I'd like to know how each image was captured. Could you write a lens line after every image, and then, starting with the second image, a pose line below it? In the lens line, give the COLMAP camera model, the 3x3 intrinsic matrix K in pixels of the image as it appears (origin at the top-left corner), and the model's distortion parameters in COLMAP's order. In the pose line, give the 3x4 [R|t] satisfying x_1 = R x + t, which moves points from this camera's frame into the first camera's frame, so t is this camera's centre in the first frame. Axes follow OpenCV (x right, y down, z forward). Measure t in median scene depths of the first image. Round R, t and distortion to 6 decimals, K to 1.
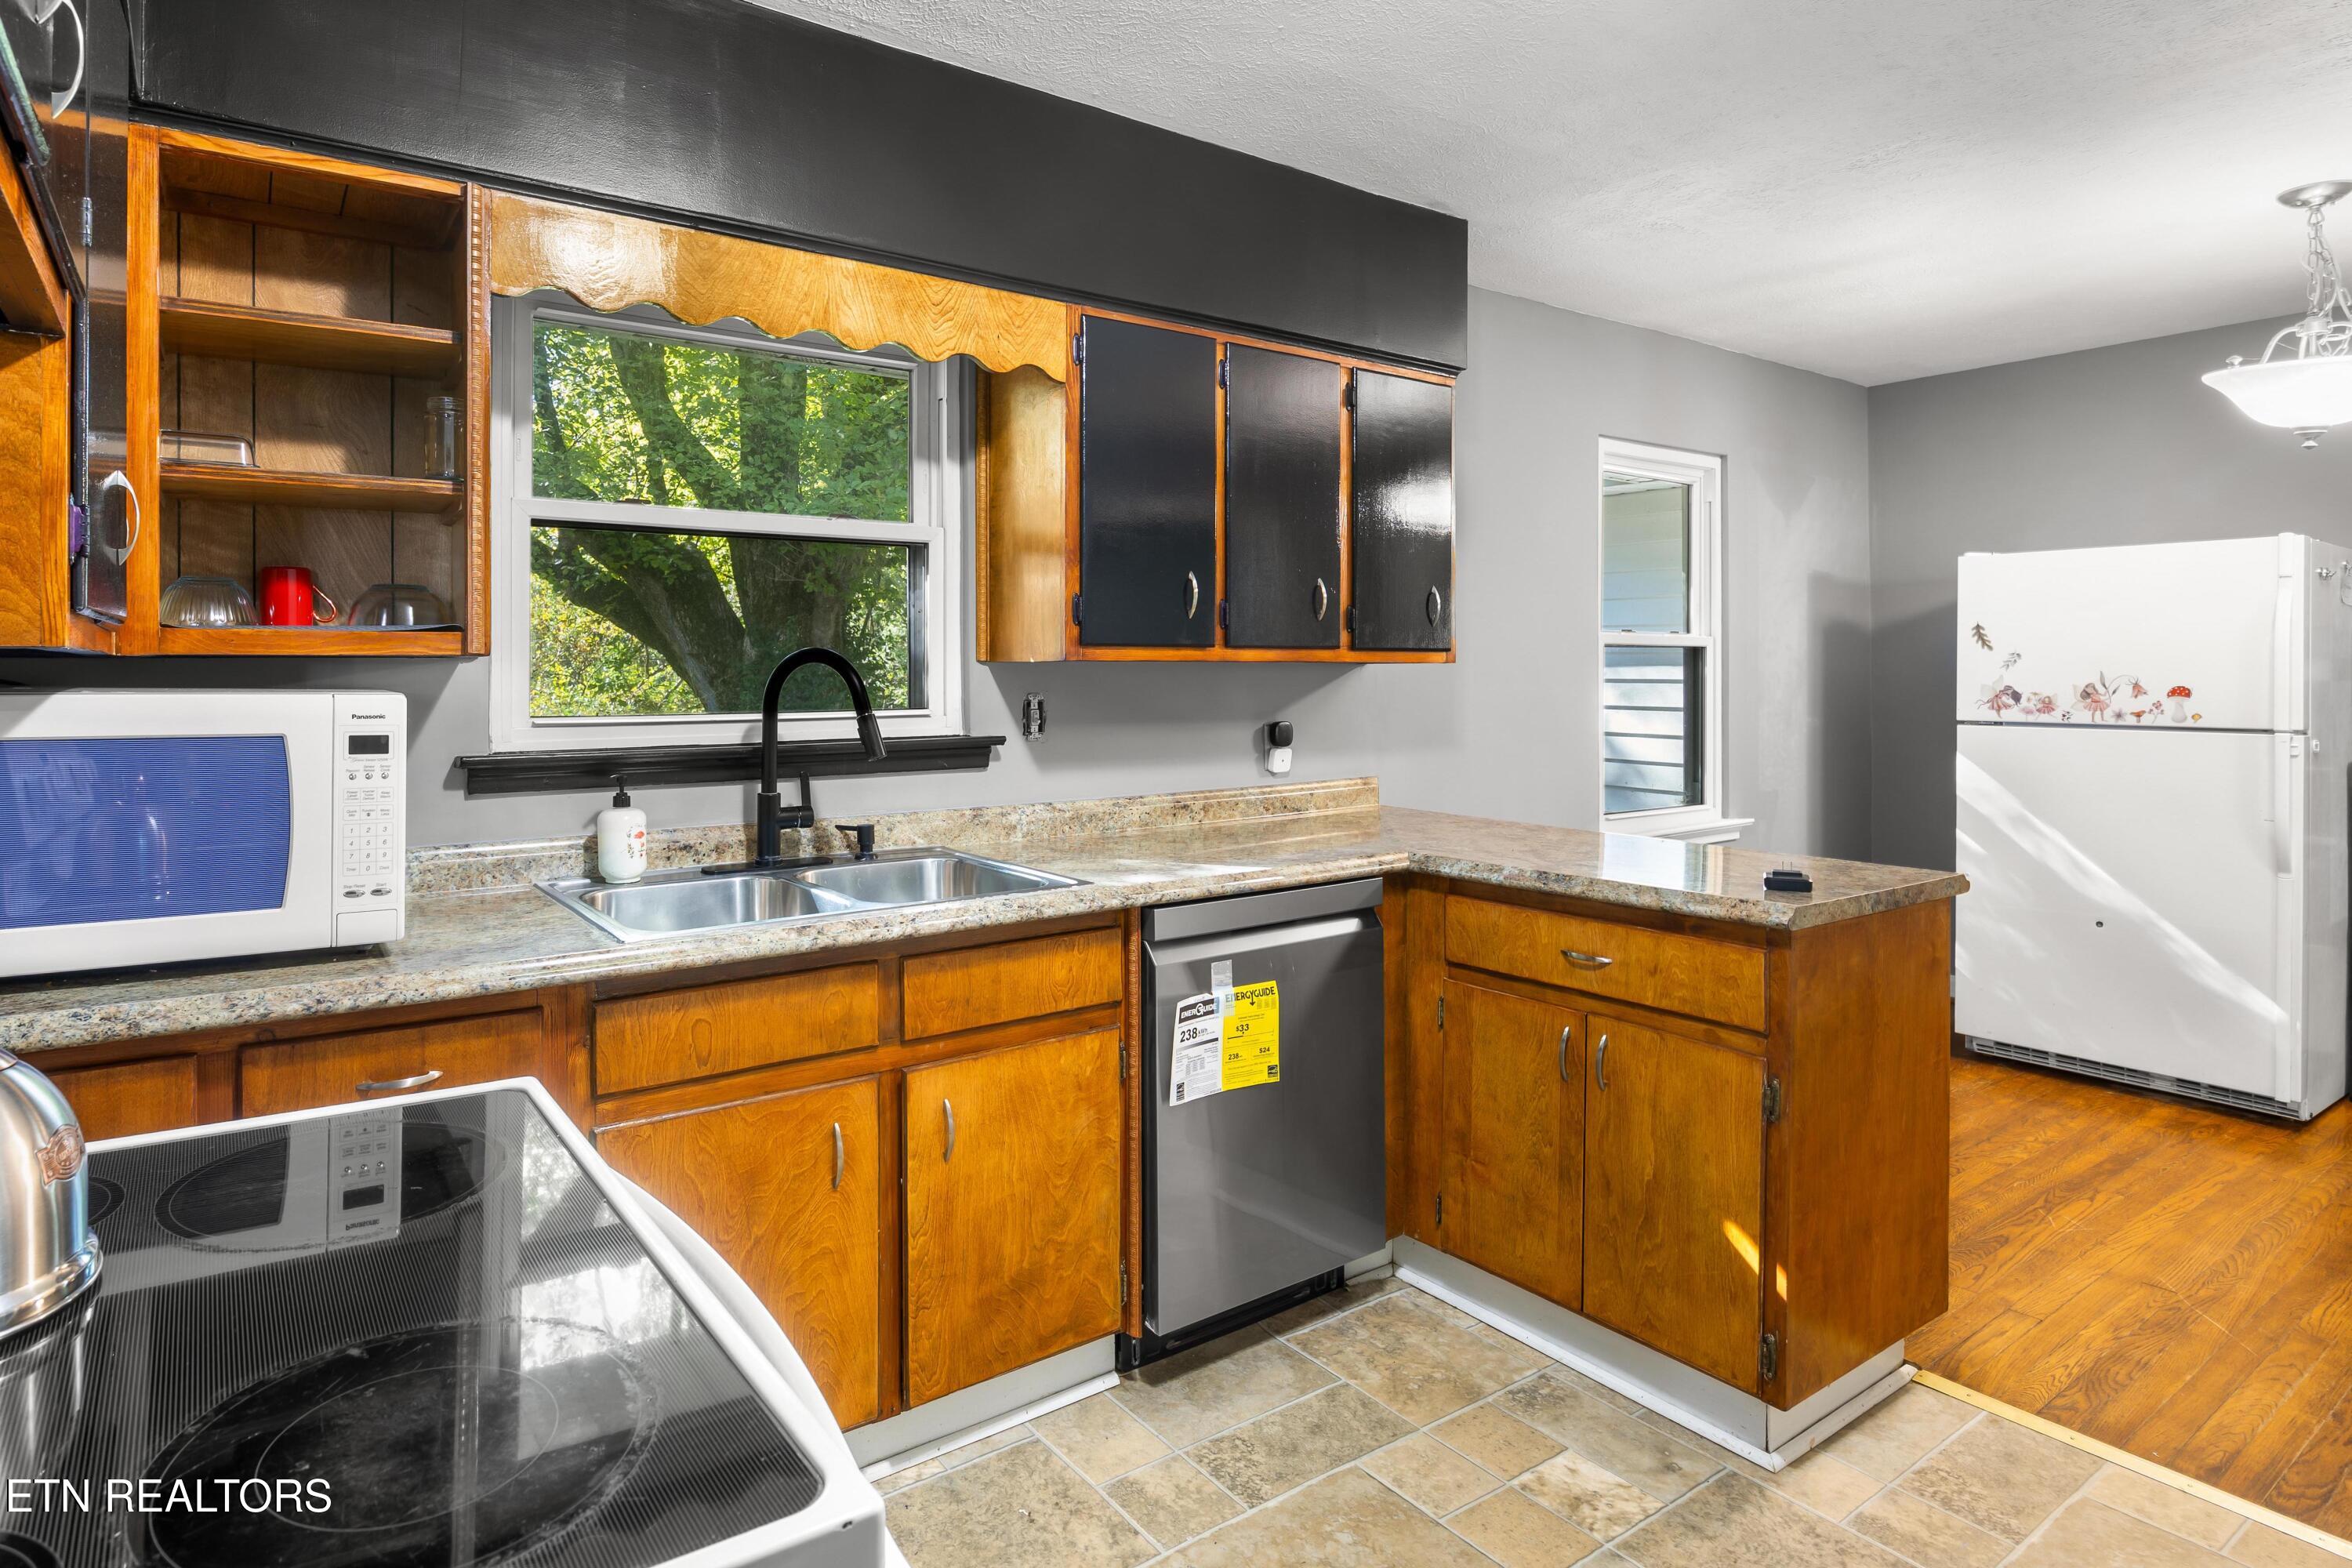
lens RADIAL K [[1254.9, 0, 1010.1], [0, 1254.9, 671.8], [0, 0, 1]] dist [-0.007796, -0.002309]
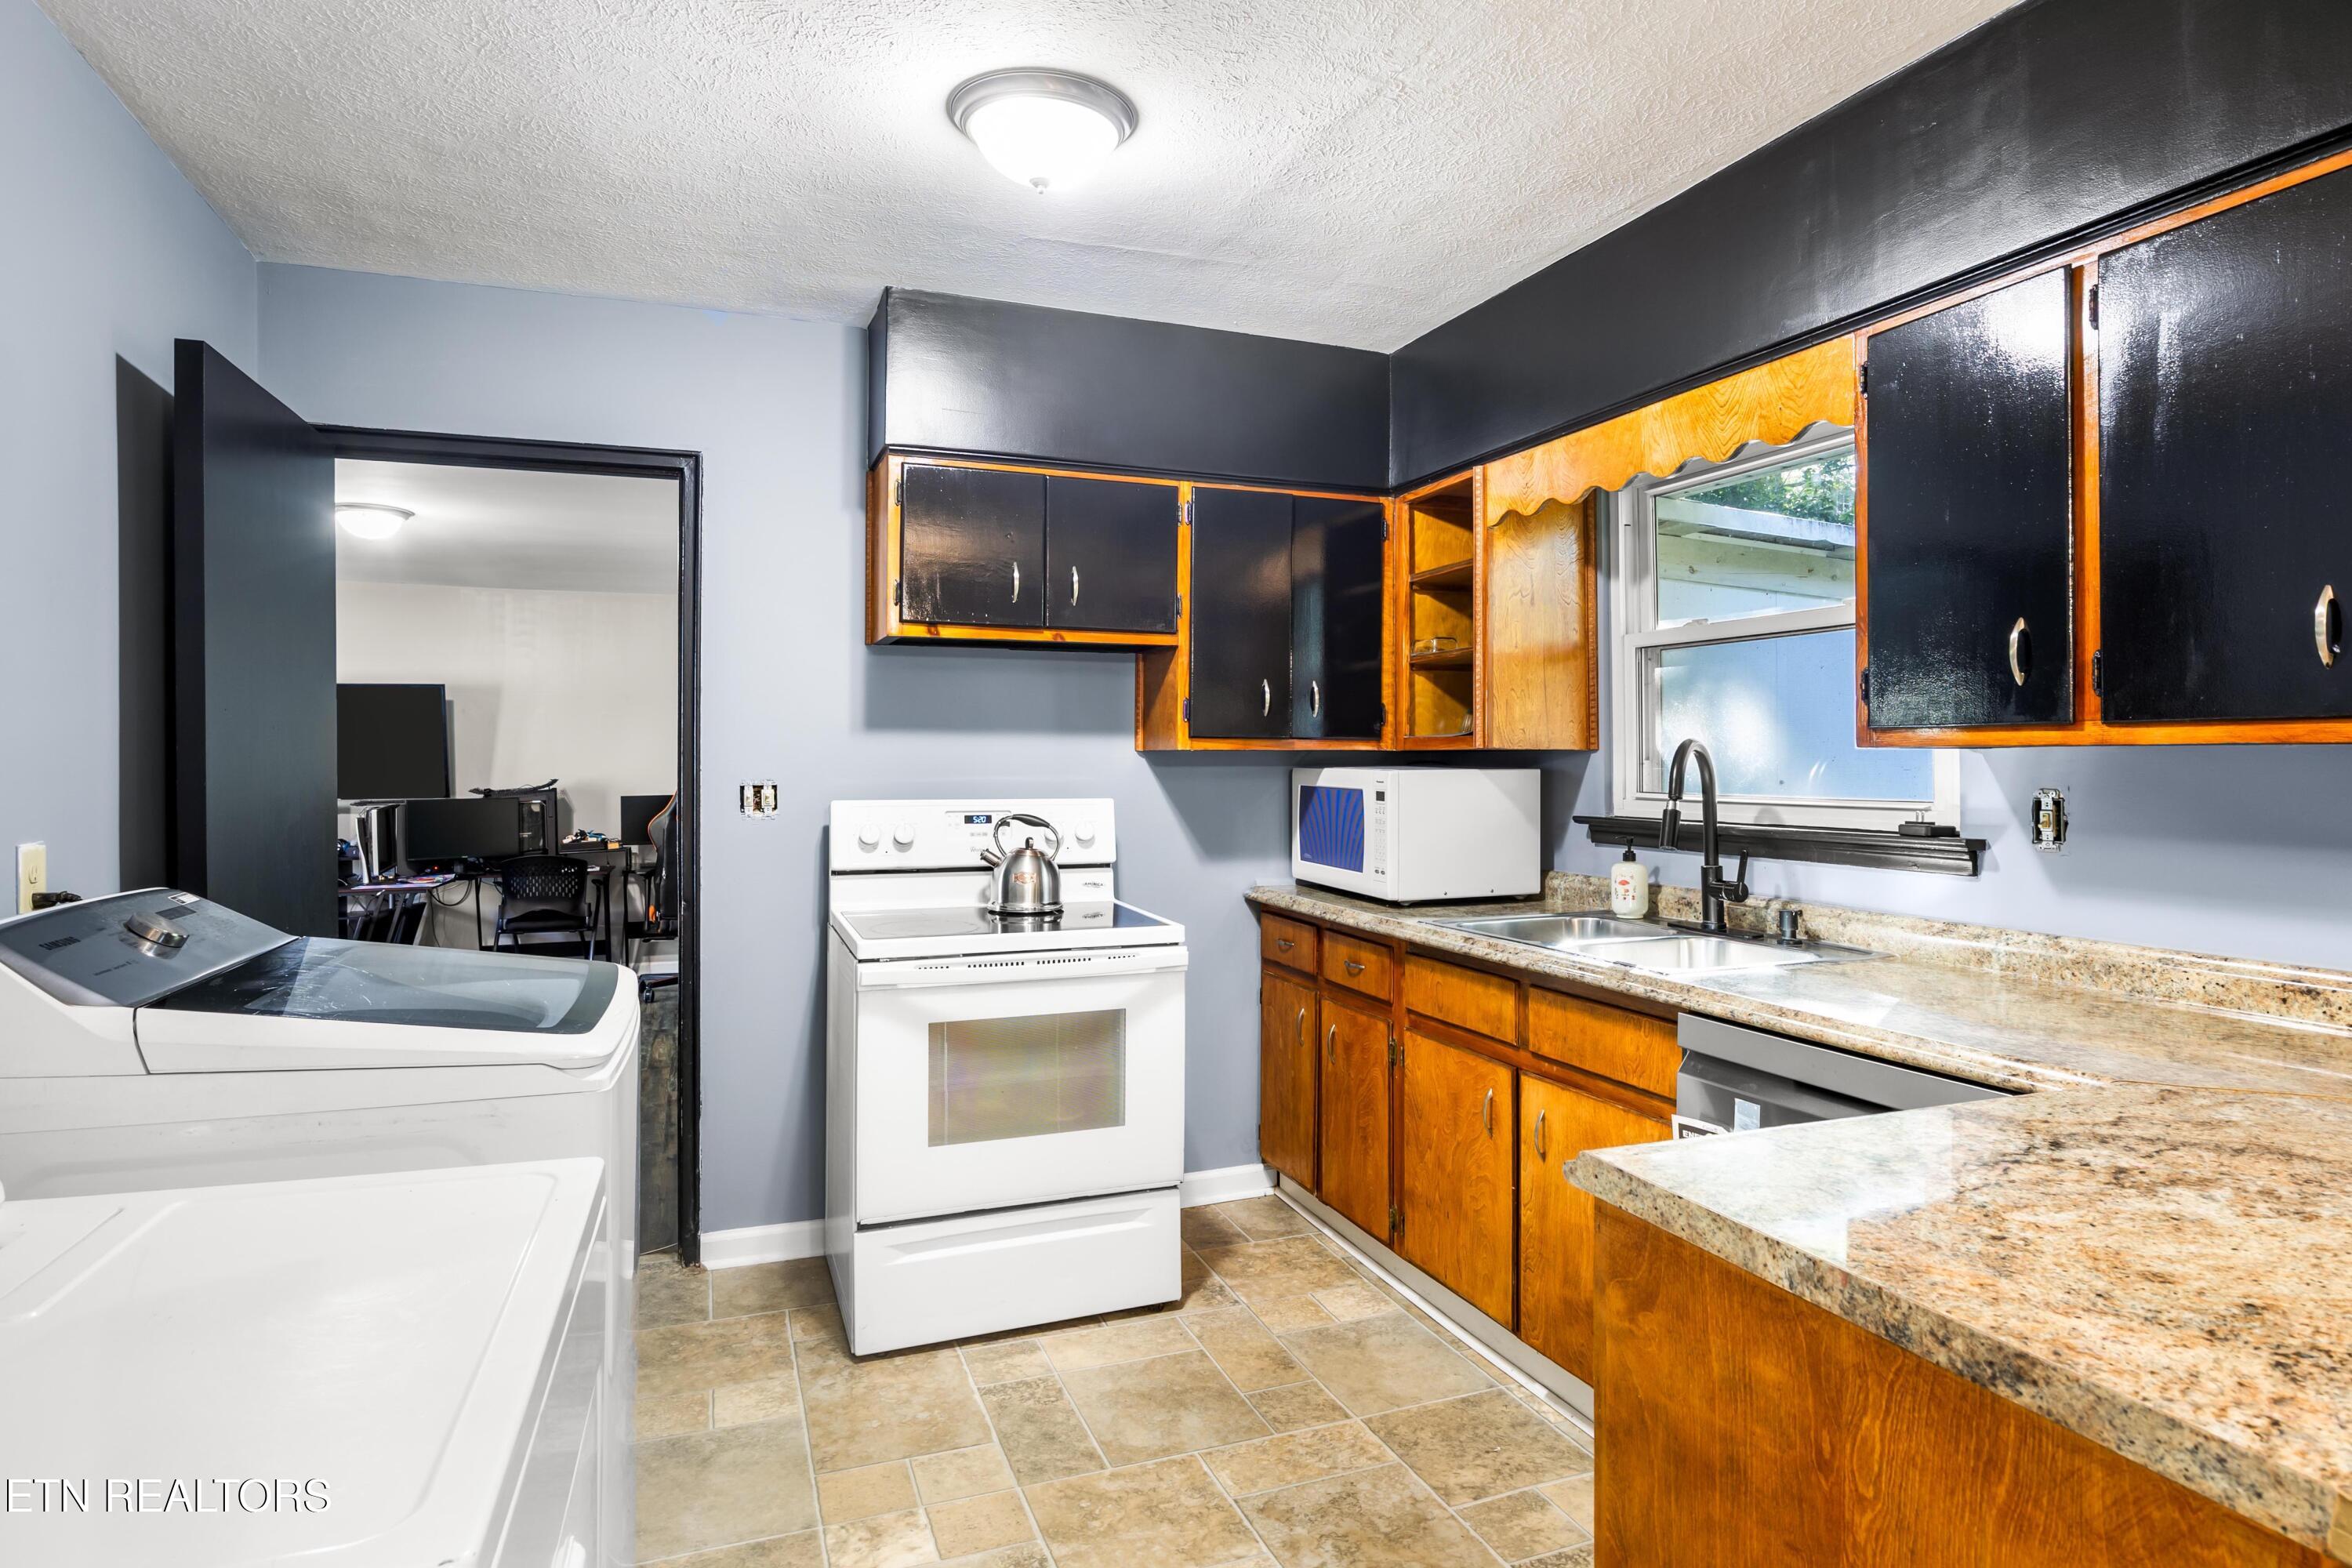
lens RADIAL K [[1294.2, 0, 1196.2], [0, 1294.2, 744.7], [0, 0, 1]] dist [-0.007466, -0.001925]
pose [[-0.200662, -0.009827, -0.979611, 1.053836], [-0.001653, 0.999952, -0.009693, -0.001341], [0.979659, -0.000326, -0.200669, 0.777032]]
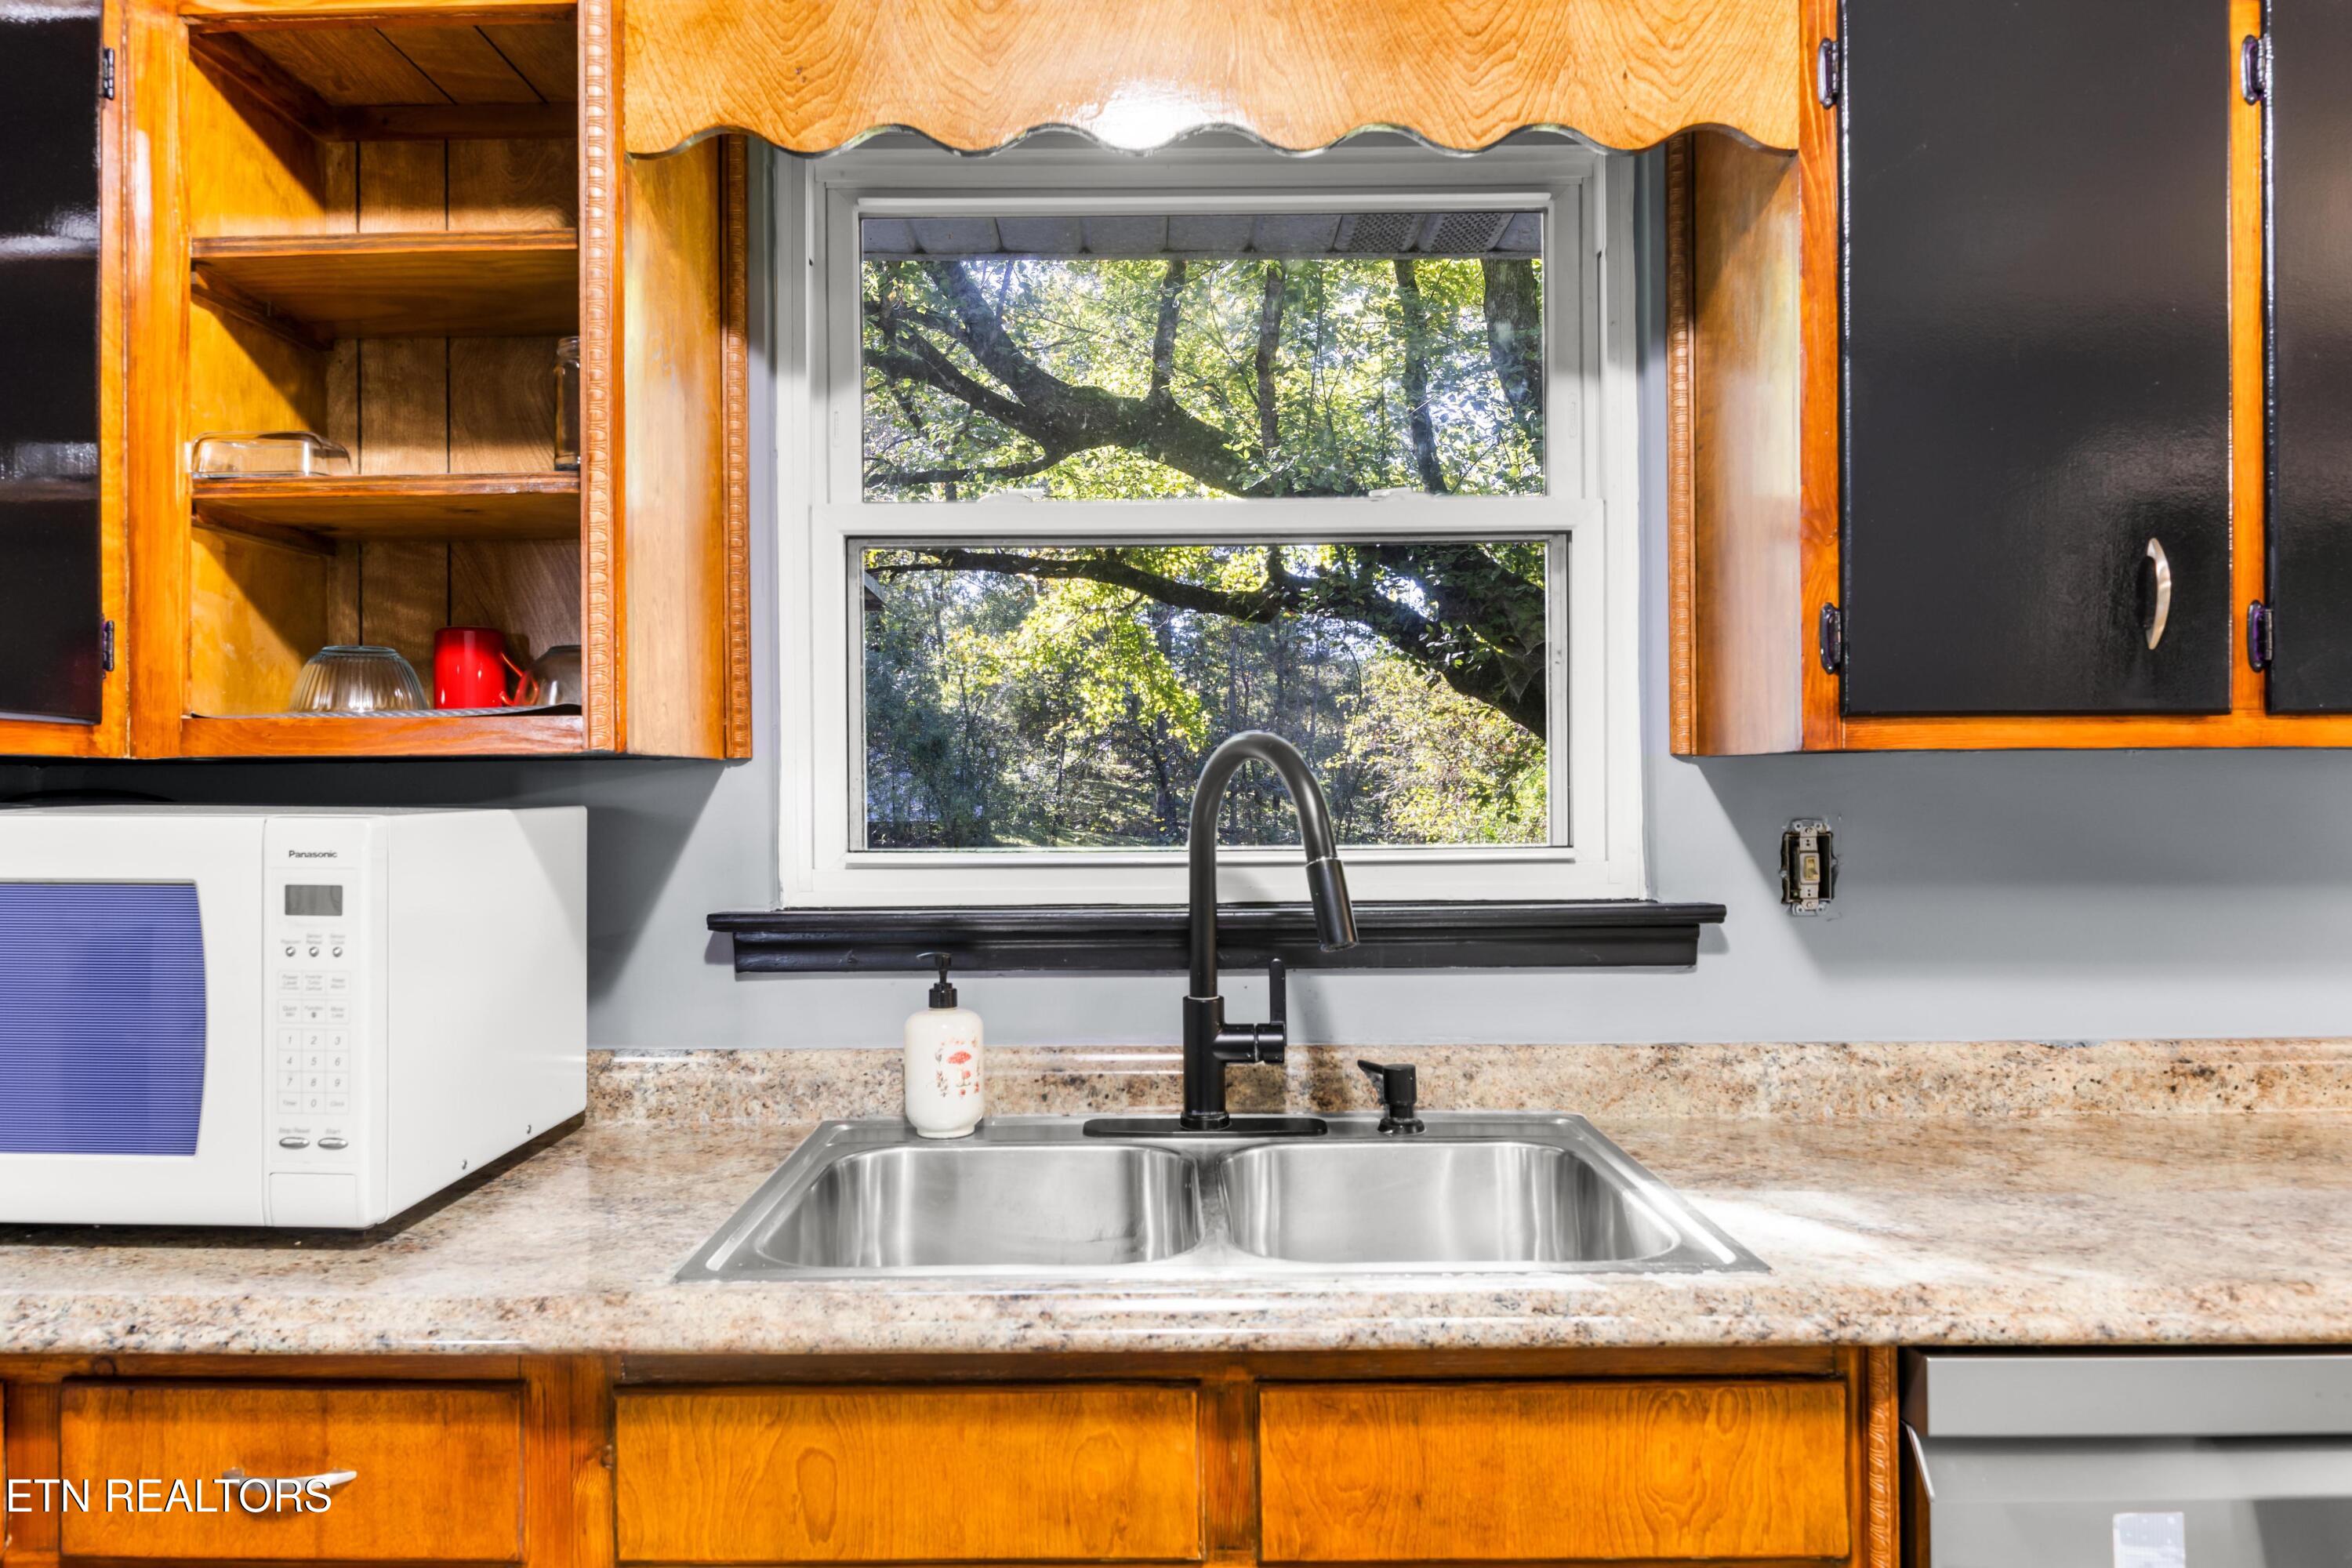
lens RADIAL K [[1596.3, 0, 1142.7], [0, 1596.3, 774.7], [0, 0, 1]] dist [-0.002511, -0.004224]
pose [[0.834303, -0.006897, -0.551263, 0.174687], [0.004981, 0.999975, -0.004972, 0.002003], [0.551283, 0.001402, 0.834317, 0.397408]]
